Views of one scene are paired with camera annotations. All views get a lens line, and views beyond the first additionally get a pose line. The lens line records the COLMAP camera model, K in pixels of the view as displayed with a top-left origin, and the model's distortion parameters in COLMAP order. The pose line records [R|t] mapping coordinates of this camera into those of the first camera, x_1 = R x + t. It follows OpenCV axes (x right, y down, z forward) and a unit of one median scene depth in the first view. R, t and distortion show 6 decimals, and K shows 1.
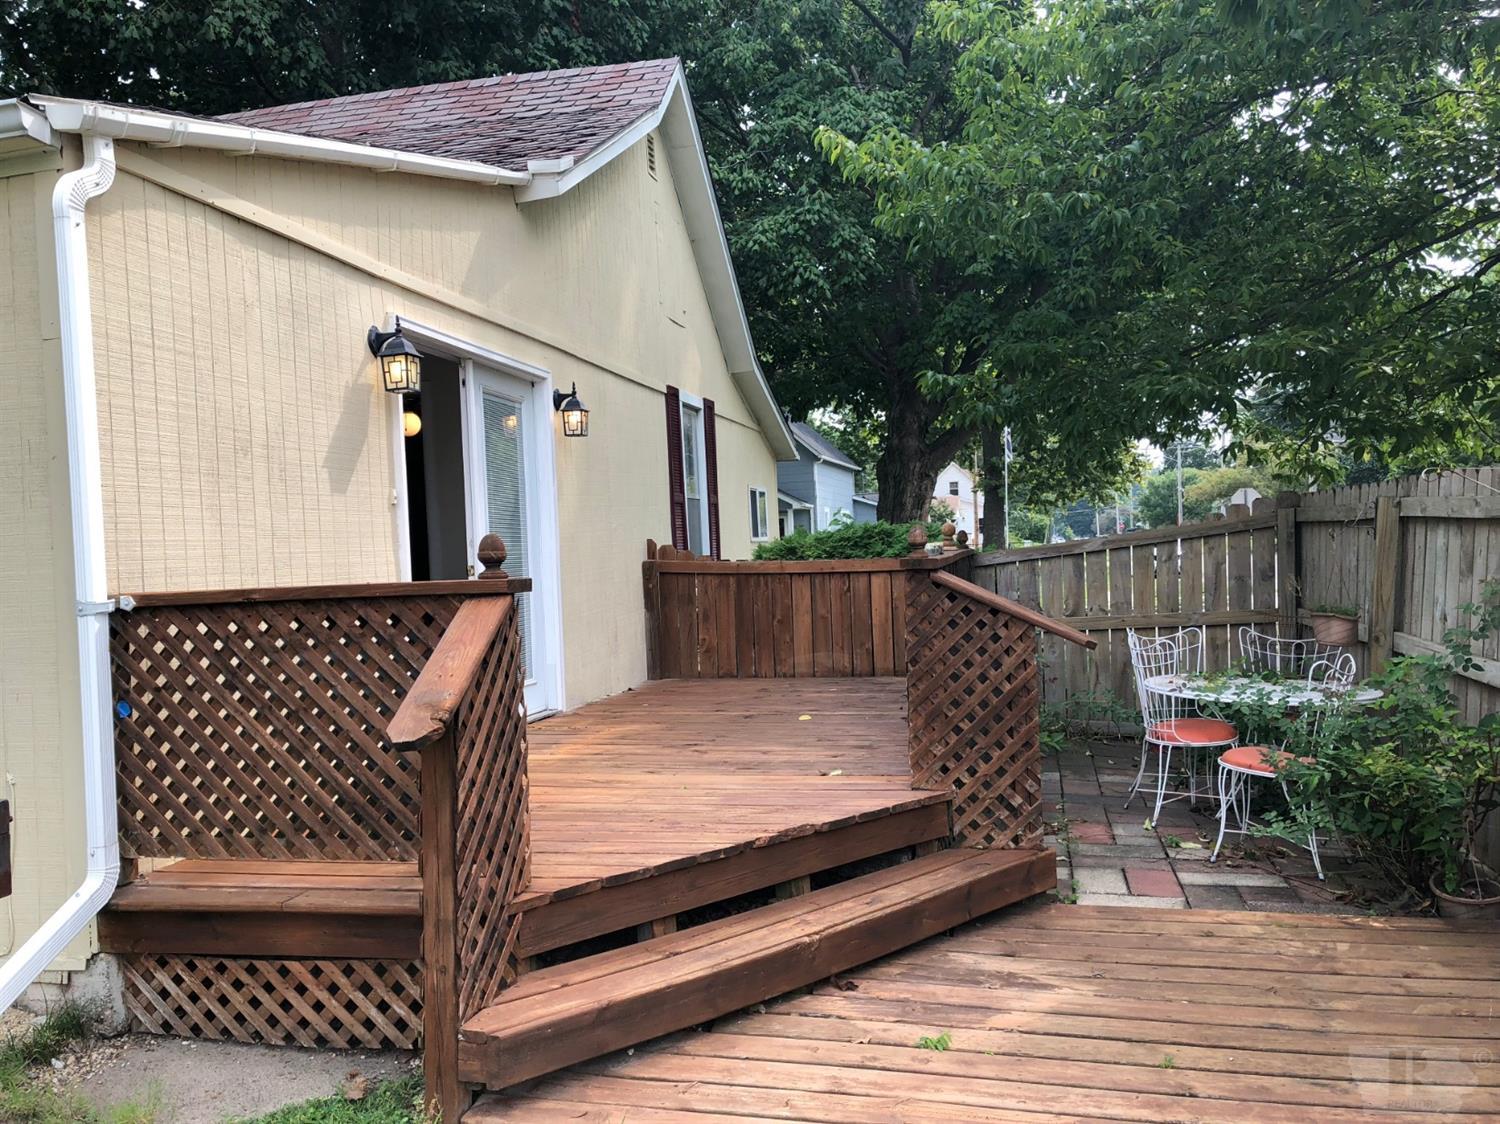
lens RADIAL K [[1230.9, 0, 746.2], [0, 1230.9, 572.4], [0, 0, 1]] dist [0.018339, -0.003024]
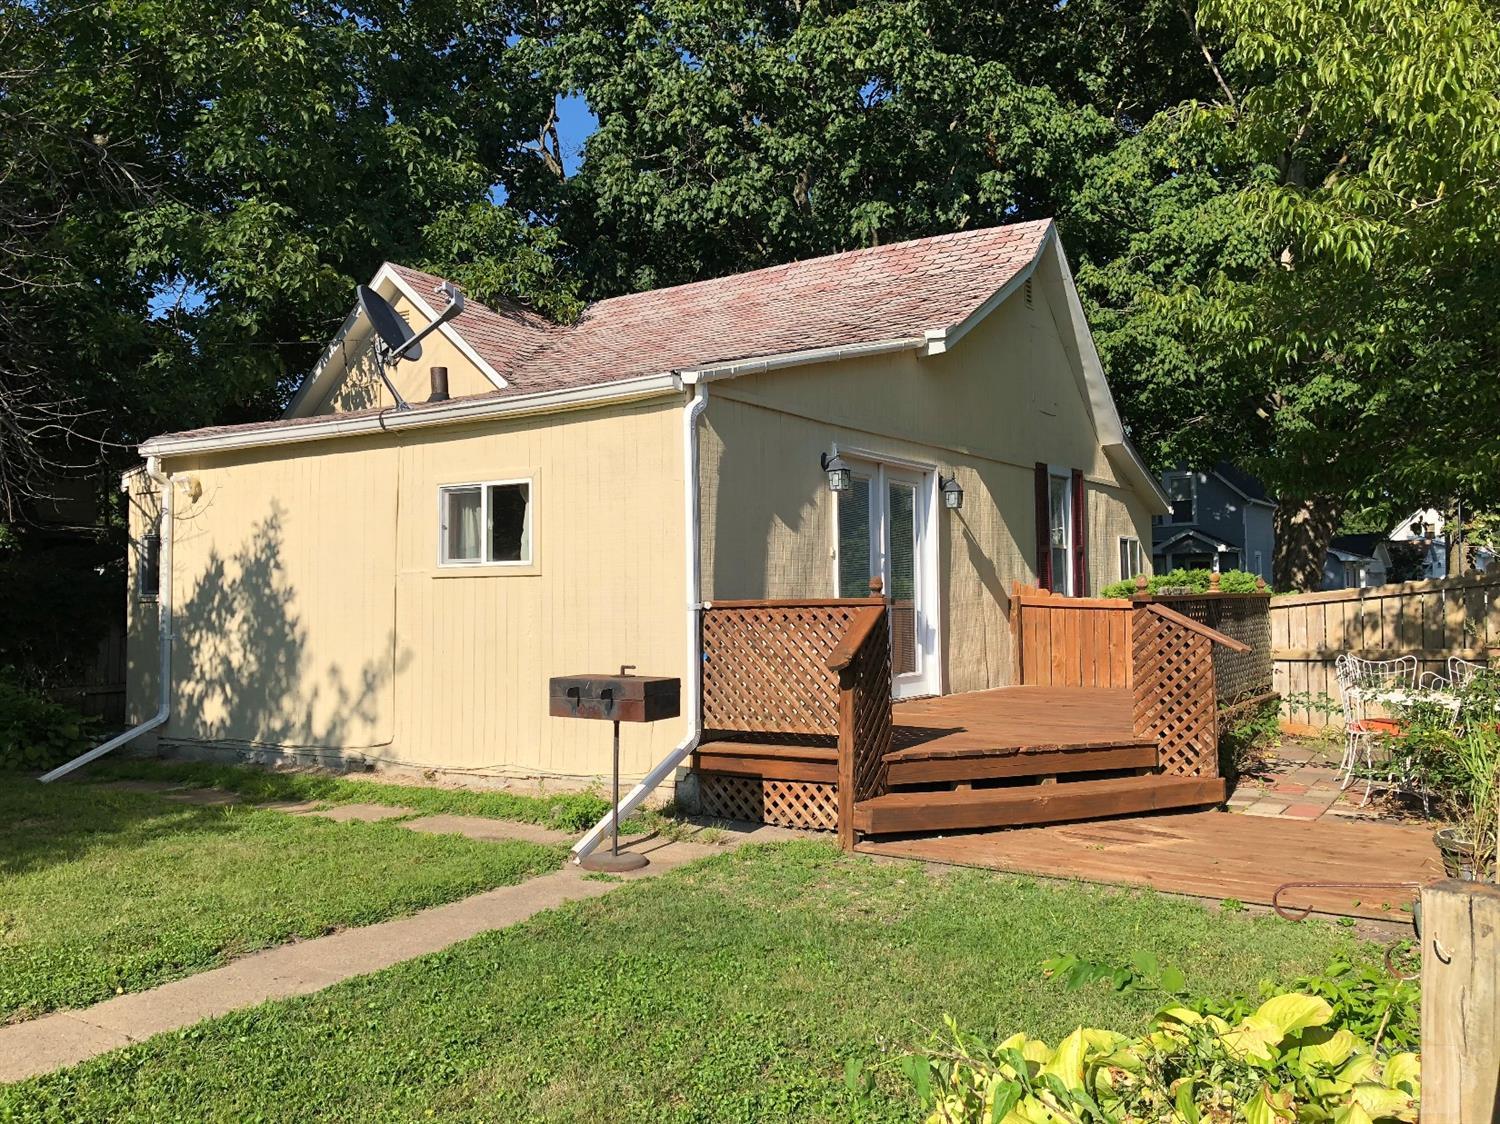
lens RADIAL K [[1230.9, 0, 748.4], [0, 1230.9, 564.7], [0, 0, 1]] dist [0.018339, -0.003024]
pose [[0.939386, 0.019402, -0.342311, 0.213305], [-0.031311, 0.999080, -0.029299, 0.012315], [0.341428, 0.038241, 0.939130, -0.729110]]
